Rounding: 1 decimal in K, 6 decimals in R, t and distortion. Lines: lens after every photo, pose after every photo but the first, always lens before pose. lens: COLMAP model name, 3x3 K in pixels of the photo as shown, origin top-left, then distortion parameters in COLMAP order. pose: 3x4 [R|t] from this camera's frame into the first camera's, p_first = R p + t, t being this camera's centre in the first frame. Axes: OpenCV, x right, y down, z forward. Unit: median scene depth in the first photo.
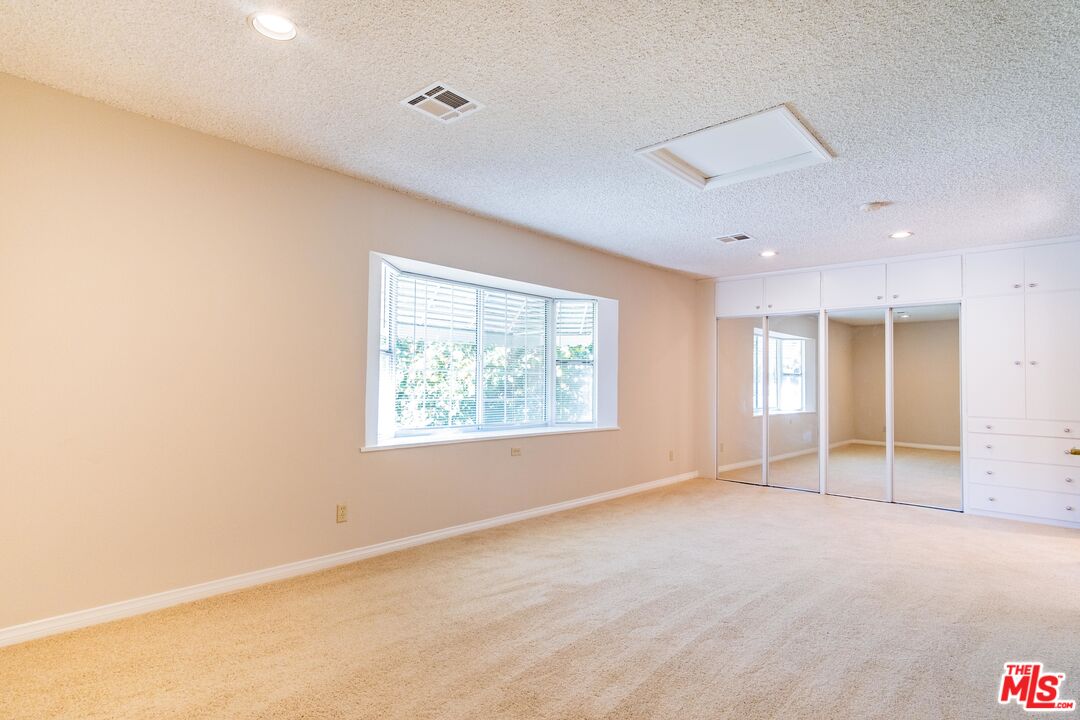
lens RADIAL K [[569.9, 0, 540.0], [0, 569.9, 360.0], [0, 0, 1]] dist [0.004132, 0.001537]
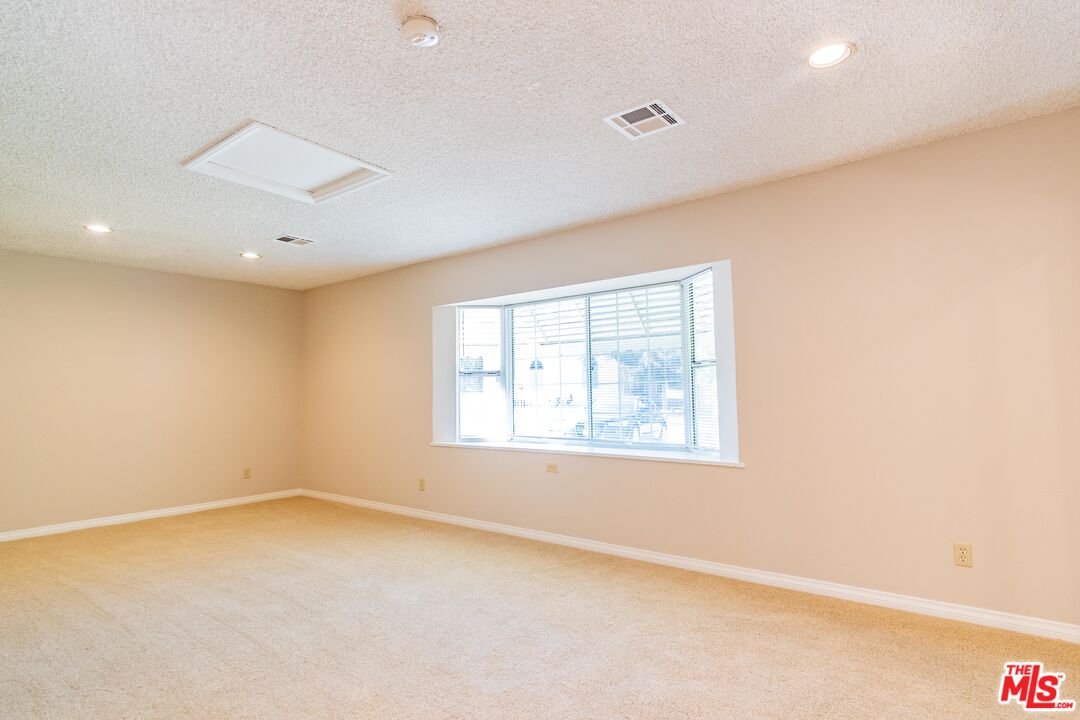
lens RADIAL K [[569.9, 0, 540.0], [0, 569.9, 360.0], [0, 0, 1]] dist [0.004132, 0.001537]
pose [[0.067279, -0.064200, -0.995667, 0.816364], [0.063330, 0.996190, -0.059954, 0.032165], [0.995722, -0.059022, 0.071089, 0.819790]]
